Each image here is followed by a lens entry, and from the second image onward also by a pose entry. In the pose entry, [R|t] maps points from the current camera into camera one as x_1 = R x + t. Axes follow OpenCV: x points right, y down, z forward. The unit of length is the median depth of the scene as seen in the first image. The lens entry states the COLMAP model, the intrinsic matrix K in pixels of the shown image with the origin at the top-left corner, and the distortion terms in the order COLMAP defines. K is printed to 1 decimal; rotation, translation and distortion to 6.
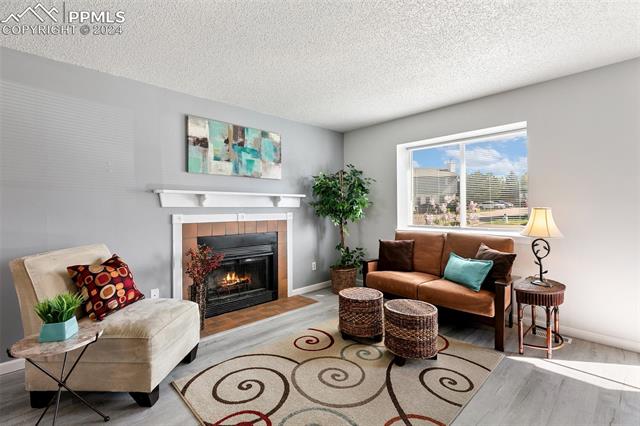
lens RADIAL K [[289.0, 0, 318.0], [0, 289.0, 206.2], [0, 0, 1]] dist [0.001117, -0.000068]
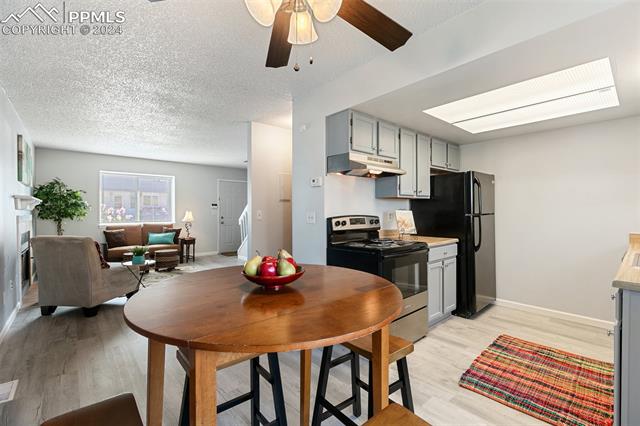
lens RADIAL K [[283.5, 0, 317.2], [0, 283.5, 211.5], [0, 0, 1]] dist [0.001965, 0.000316]
pose [[0.040991, 0.002088, 0.999157, -1.457094], [-0.004330, 0.999989, -0.001912, 0.006923], [-0.999150, -0.004248, 0.041000, -0.277533]]
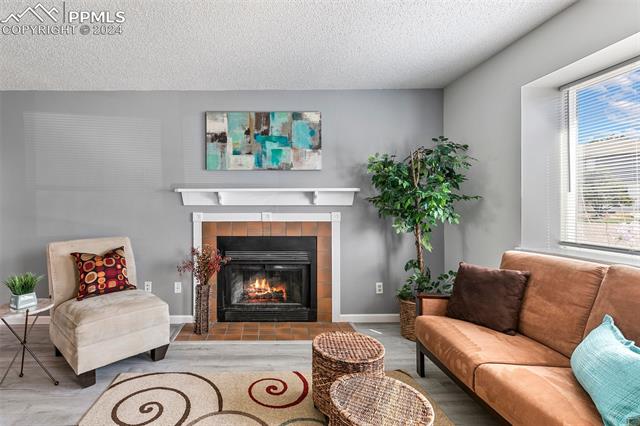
lens RADIAL K [[311.1, 0, 266.6], [0, 311.1, 209.5], [0, 0, 1]] dist [0.000827, 0.000239]
pose [[0.734154, 0.008892, -0.678924, 0.384308], [0.003887, 0.999843, 0.017298, -0.000760], [0.678971, -0.015338, 0.734004, 0.325067]]
